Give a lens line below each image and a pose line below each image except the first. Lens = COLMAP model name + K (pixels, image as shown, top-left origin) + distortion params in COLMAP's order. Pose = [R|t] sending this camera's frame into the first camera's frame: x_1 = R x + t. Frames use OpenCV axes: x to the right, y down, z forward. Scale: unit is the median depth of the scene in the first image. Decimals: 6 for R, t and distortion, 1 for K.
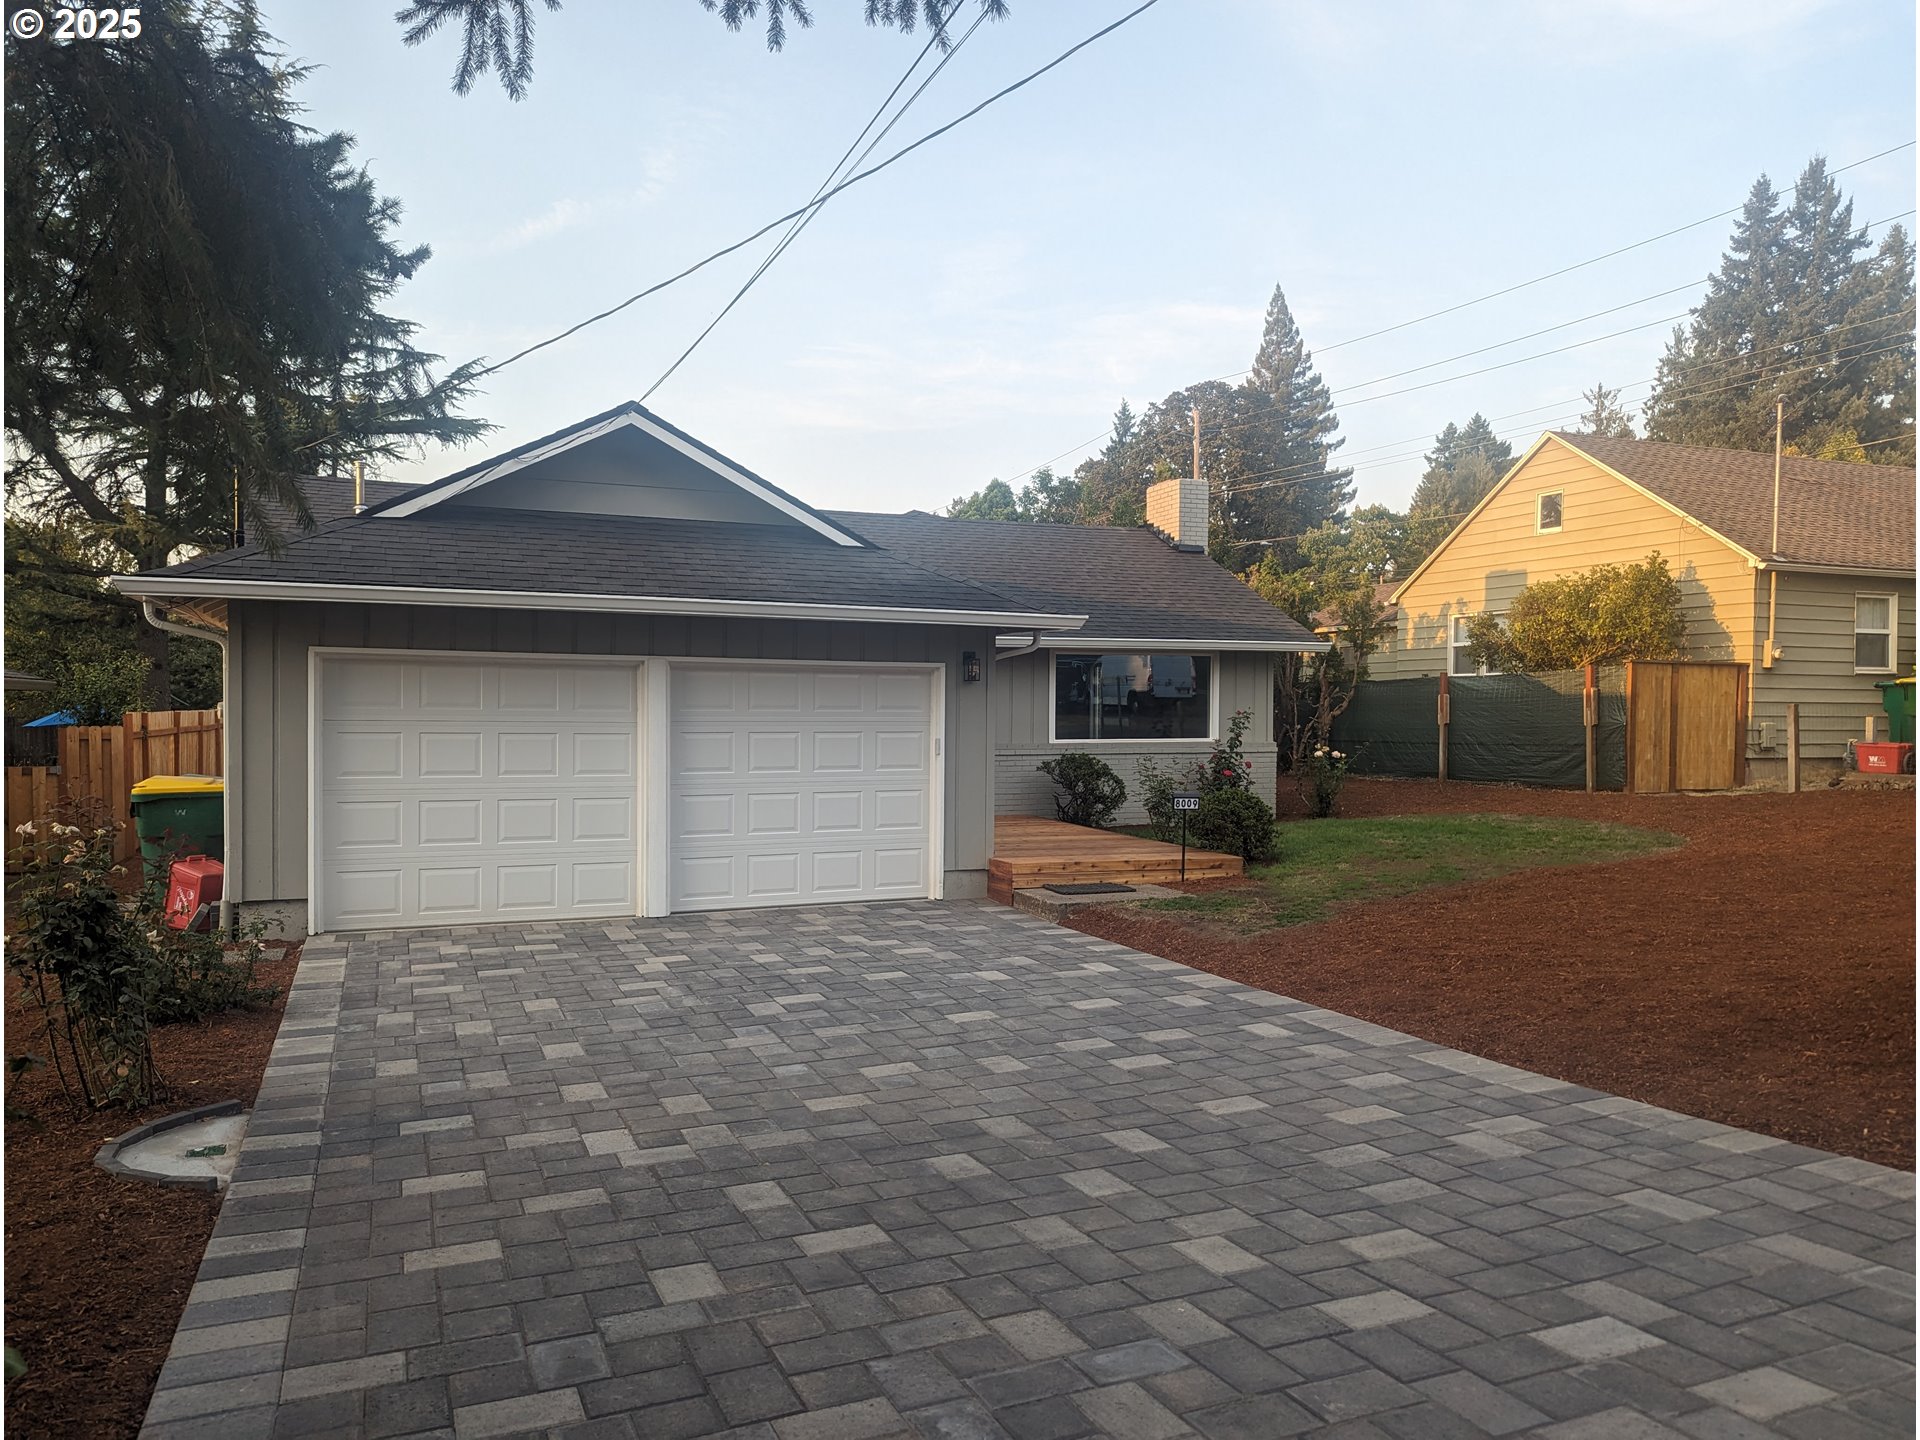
lens RADIAL K [[1367.6, 0, 958.1], [0, 1367.6, 733.8], [0, 0, 1]] dist [0.073781, -0.070454]
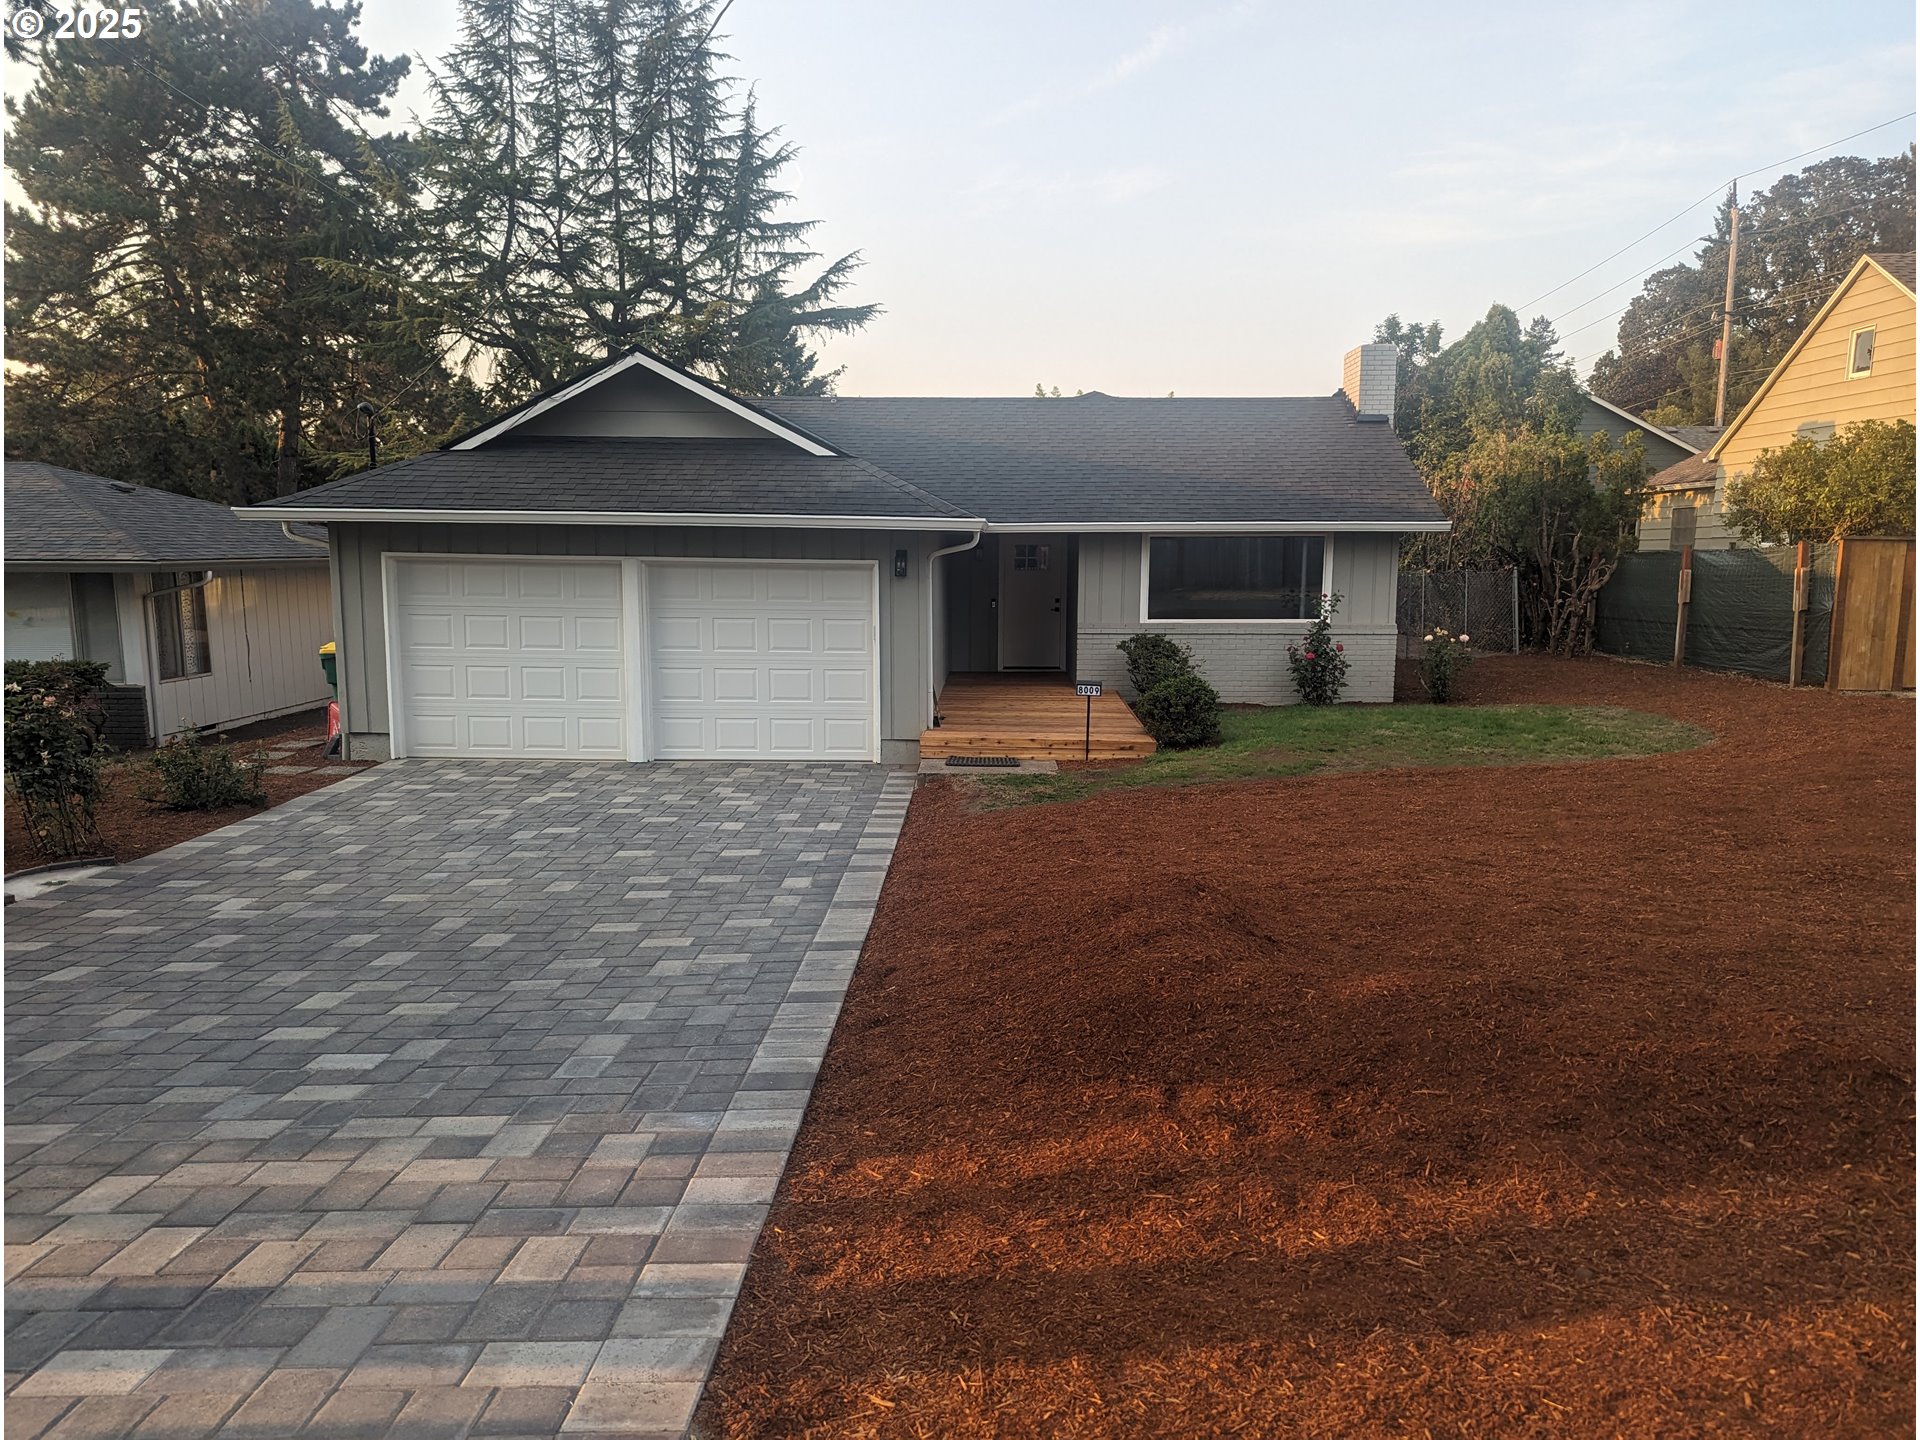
lens RADIAL K [[1367.6, 0, 958.1], [0, 1367.6, 733.8], [0, 0, 1]] dist [0.073781, -0.070454]
pose [[0.917016, 0.054488, -0.395110, 0.586662], [-0.009885, 0.993425, 0.114056, -0.043853], [0.398727, -0.100686, 0.911526, -0.045477]]
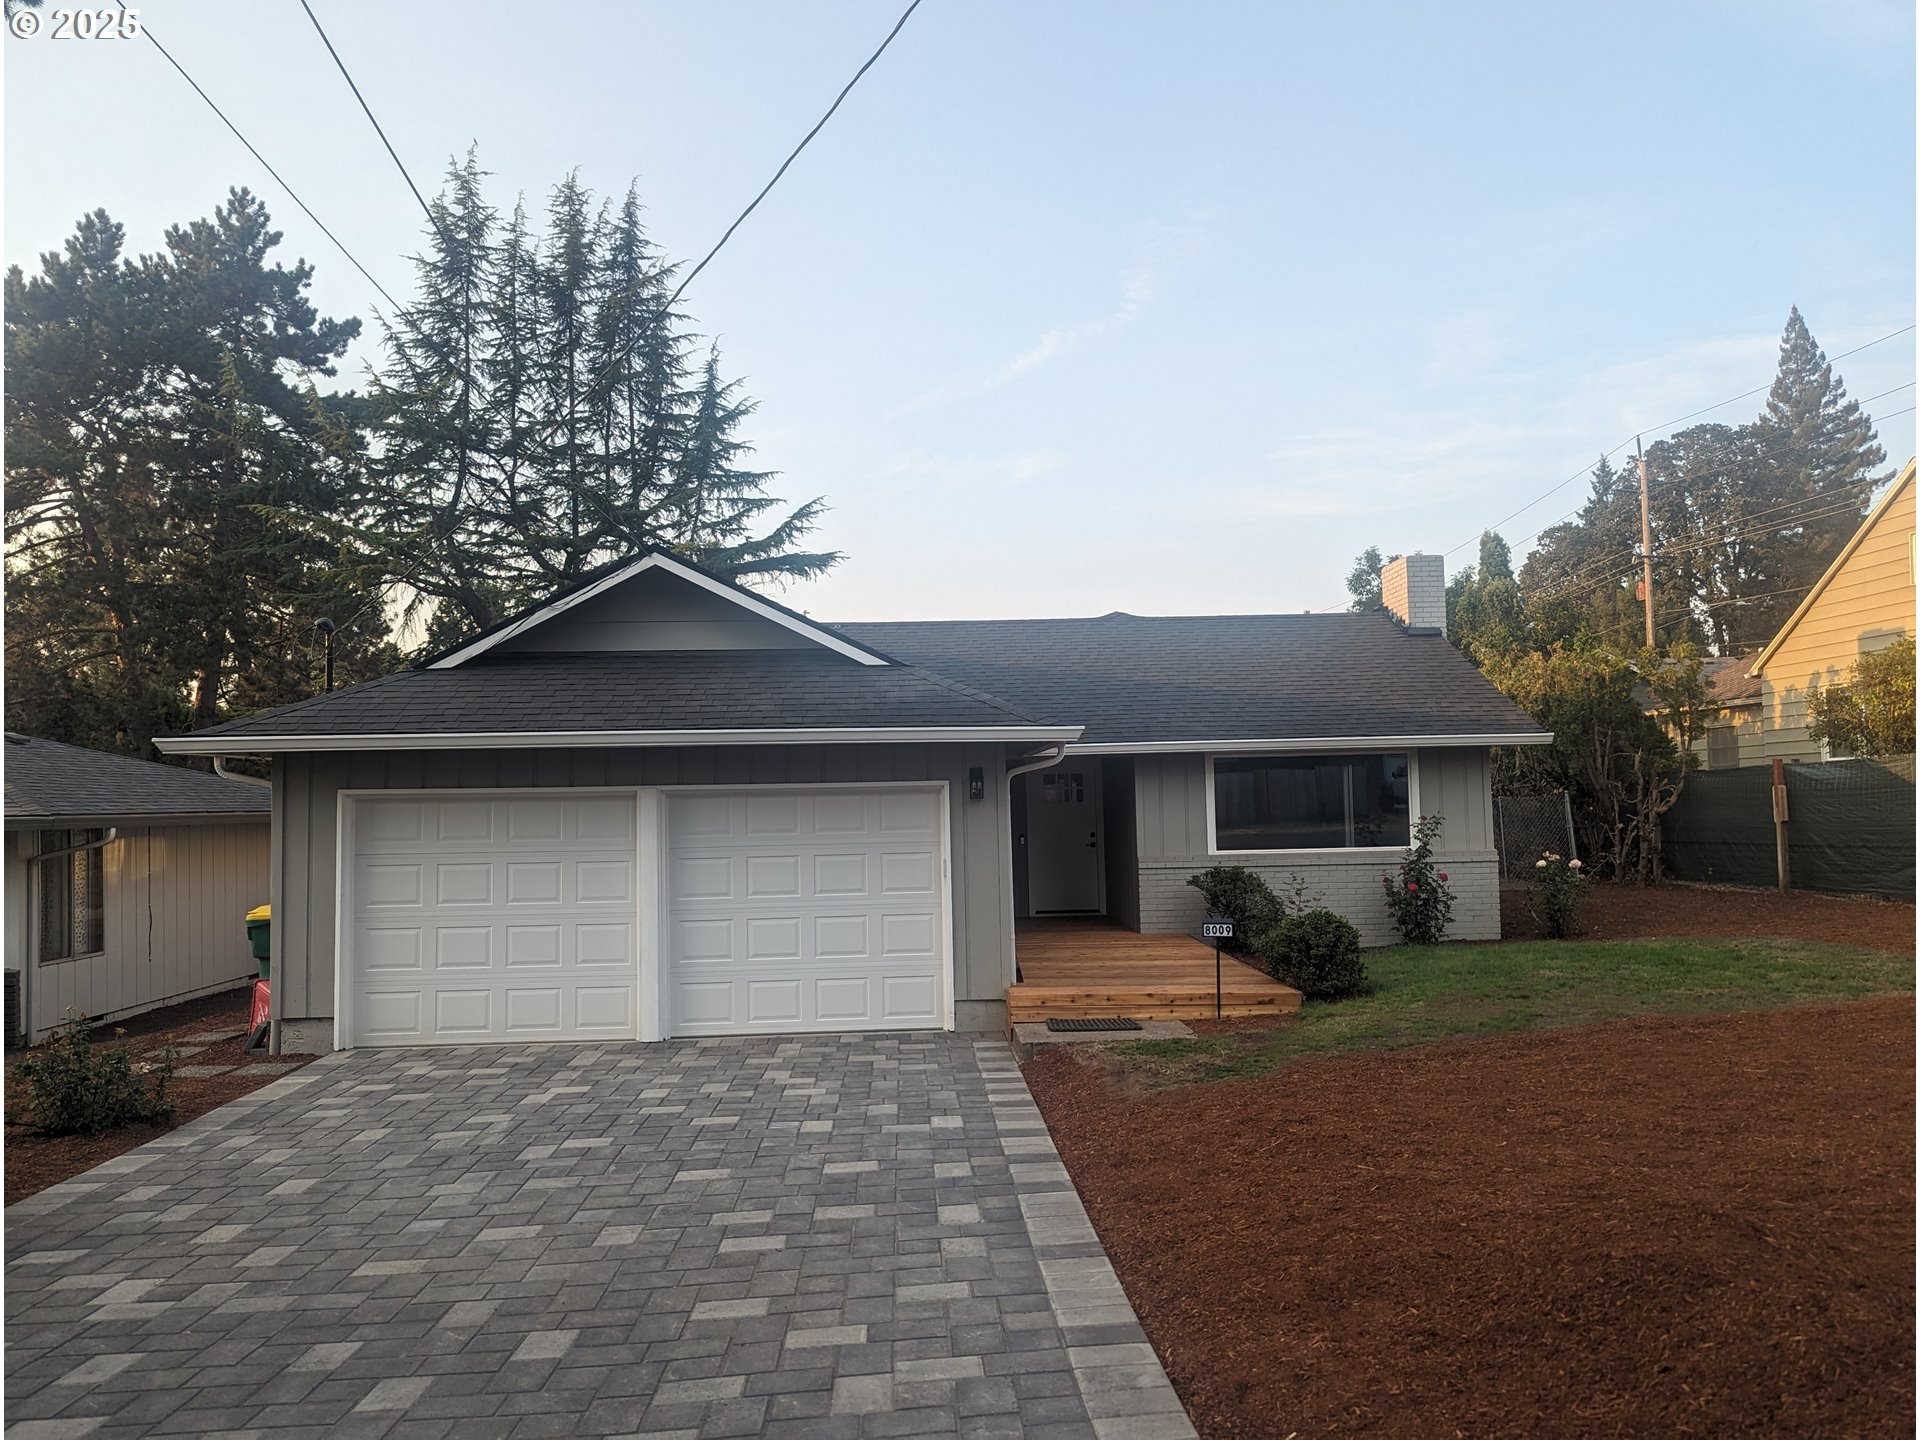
lens RADIAL K [[1367.6, 0, 958.1], [0, 1367.6, 733.8], [0, 0, 1]] dist [0.073781, -0.070454]
pose [[0.938871, -0.041714, -0.341732, 0.371156], [0.017939, 0.997211, -0.072441, -0.017149], [0.343801, 0.061882, 0.937001, 0.113066]]
